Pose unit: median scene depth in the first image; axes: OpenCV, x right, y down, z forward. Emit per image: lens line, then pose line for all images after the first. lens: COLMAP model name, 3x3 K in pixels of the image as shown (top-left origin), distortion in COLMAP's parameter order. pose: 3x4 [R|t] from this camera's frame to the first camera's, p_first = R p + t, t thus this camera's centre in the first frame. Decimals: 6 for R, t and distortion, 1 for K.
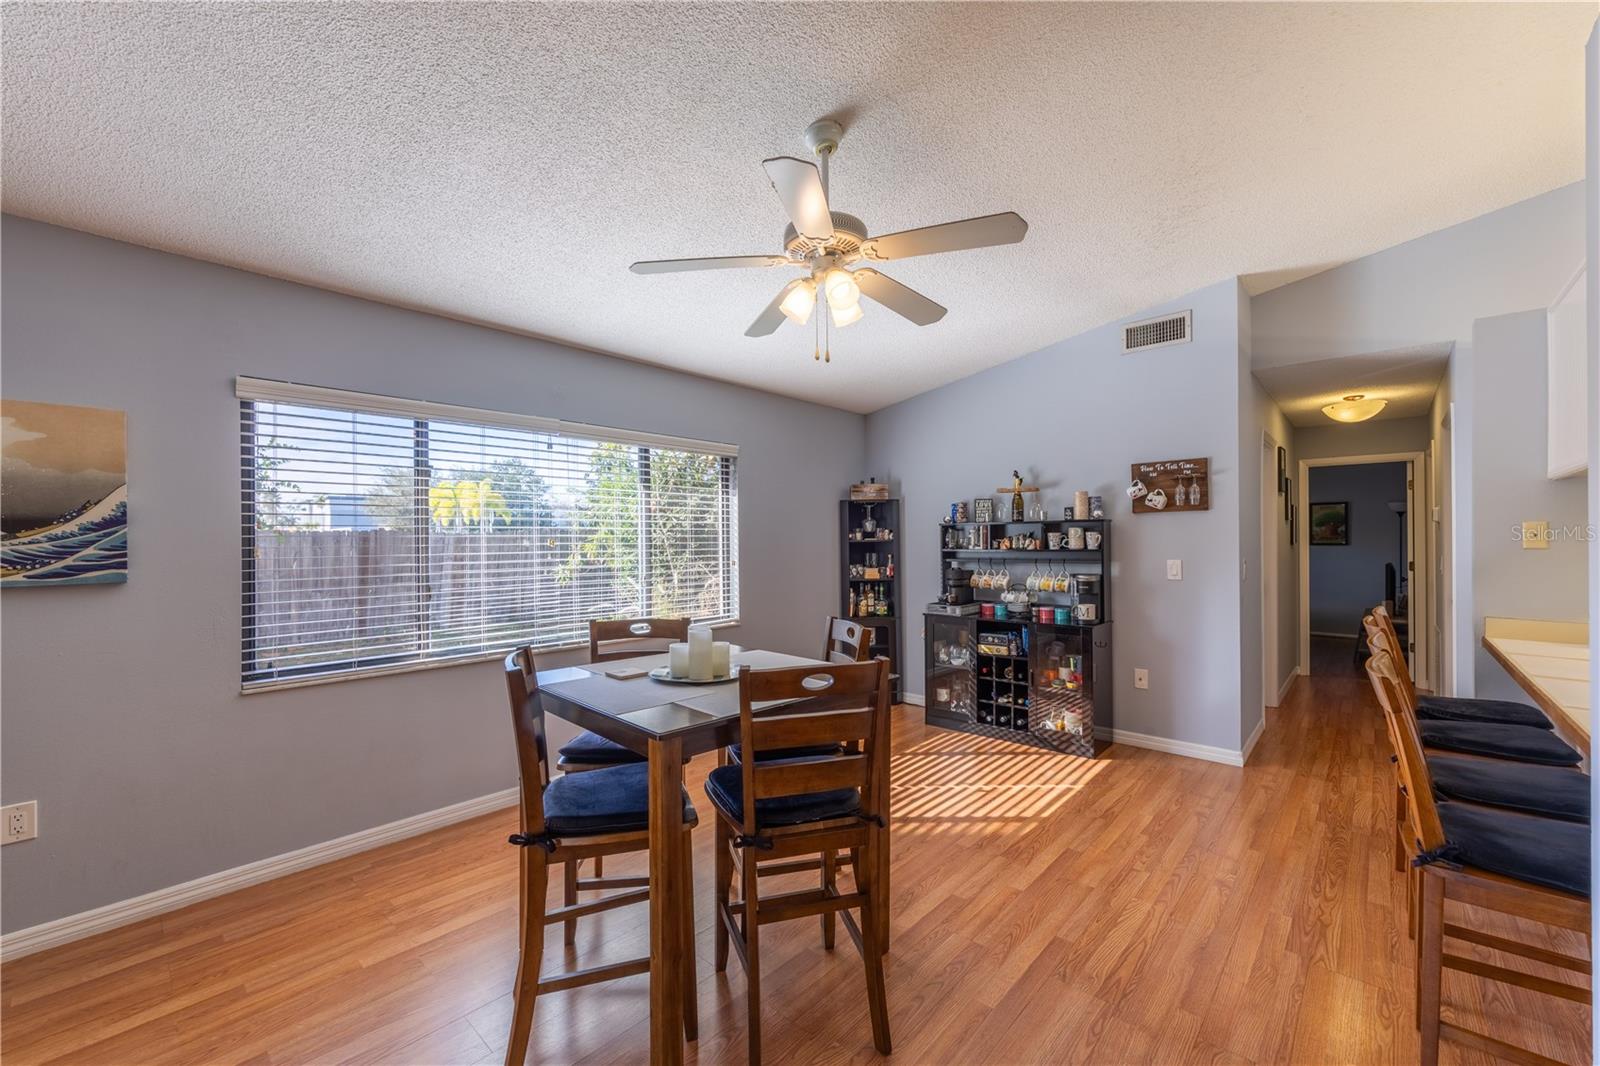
lens RADIAL K [[645.7, 0, 796.9], [0, 645.7, 536.3], [0, 0, 1]] dist [0.001890, 0.000088]
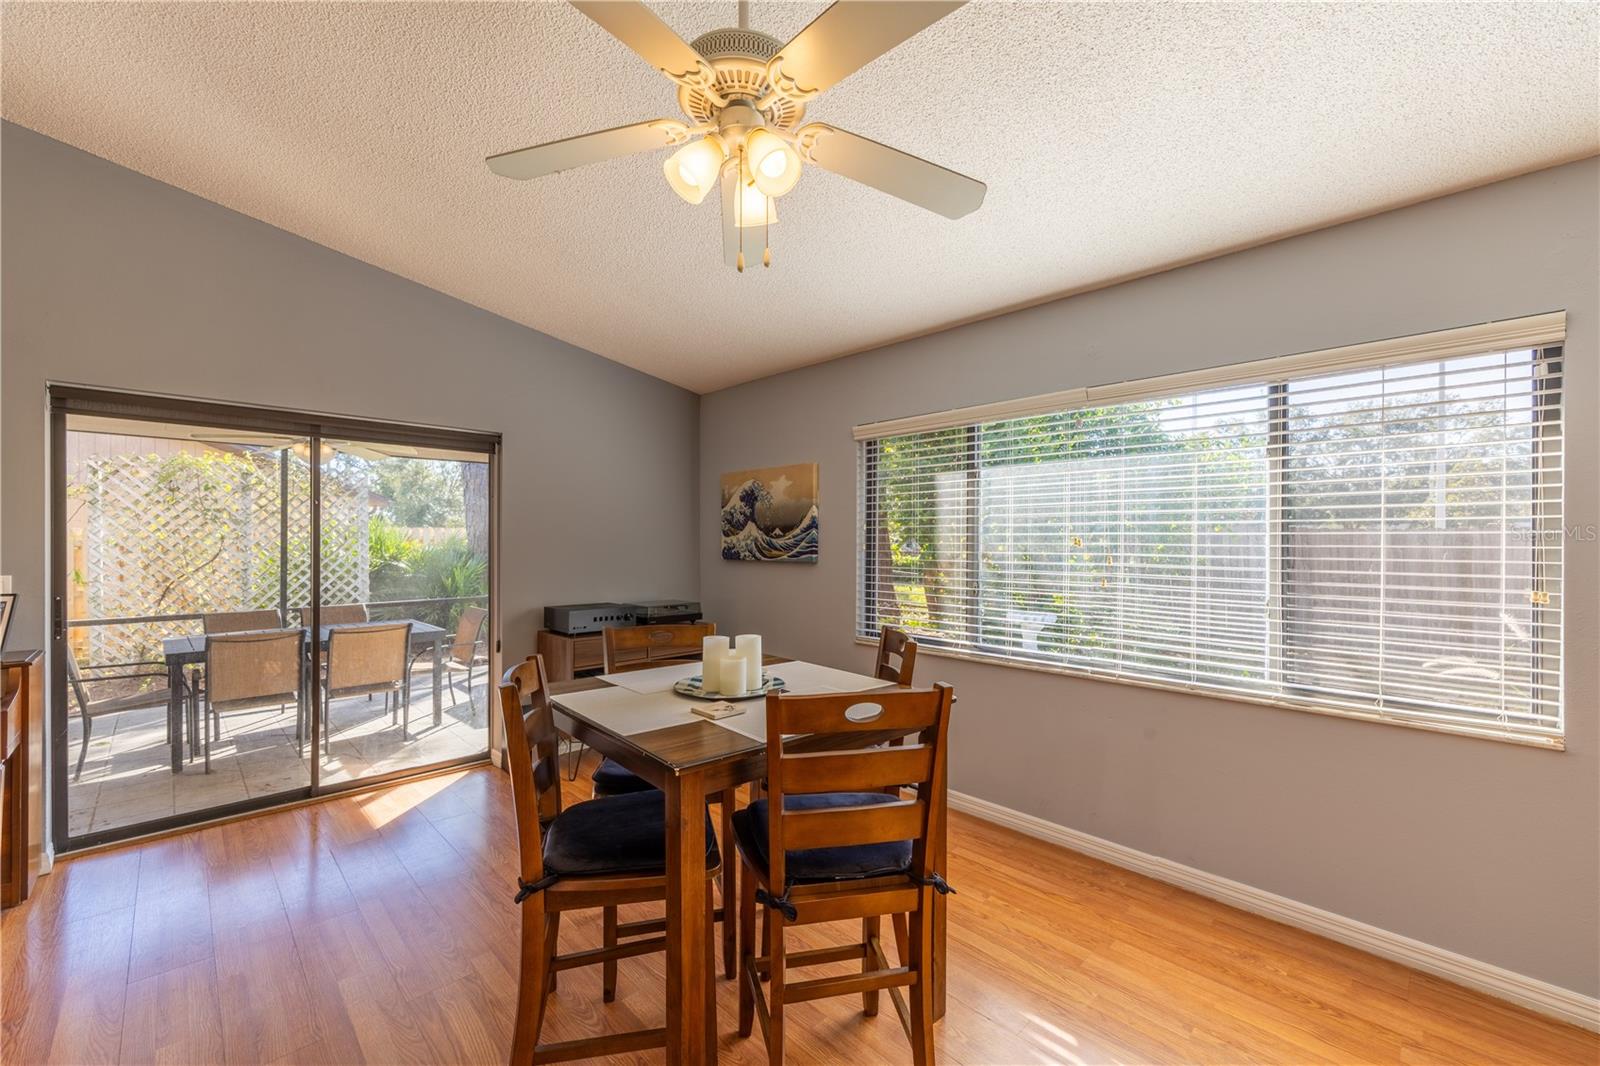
lens RADIAL K [[645.7, 0, 790.7], [0, 645.7, 538.2], [0, 0, 1]] dist [0.001890, 0.000088]
pose [[-0.079531, 0.011460, -0.996767, 0.587162], [0.013578, 0.999854, 0.010412, -0.009615], [0.996740, -0.012706, -0.079675, 0.997612]]
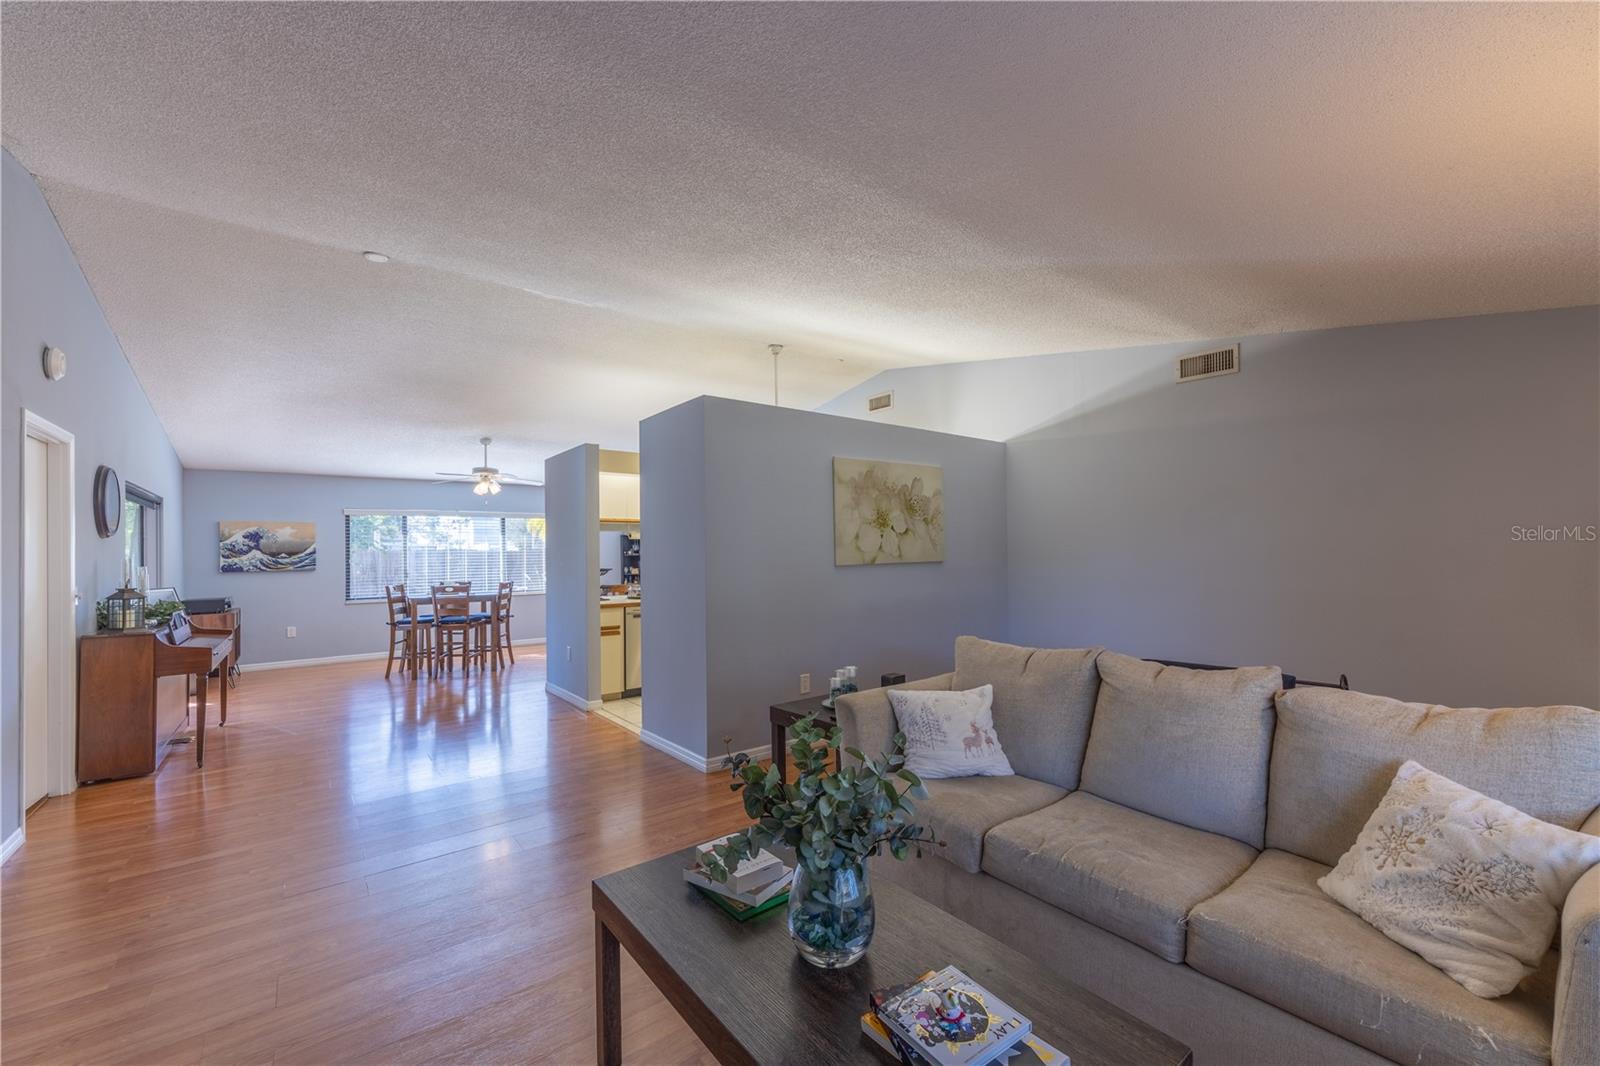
lens RADIAL K [[645.7, 0, 793.4], [0, 645.7, 537.1], [0, 0, 1]] dist [0.001890, 0.000088]
pose [[0.984266, -0.012563, -0.176243, 1.973186], [0.010055, 0.999835, -0.015115, -0.025869], [0.176404, 0.013106, 0.984231, -1.846116]]
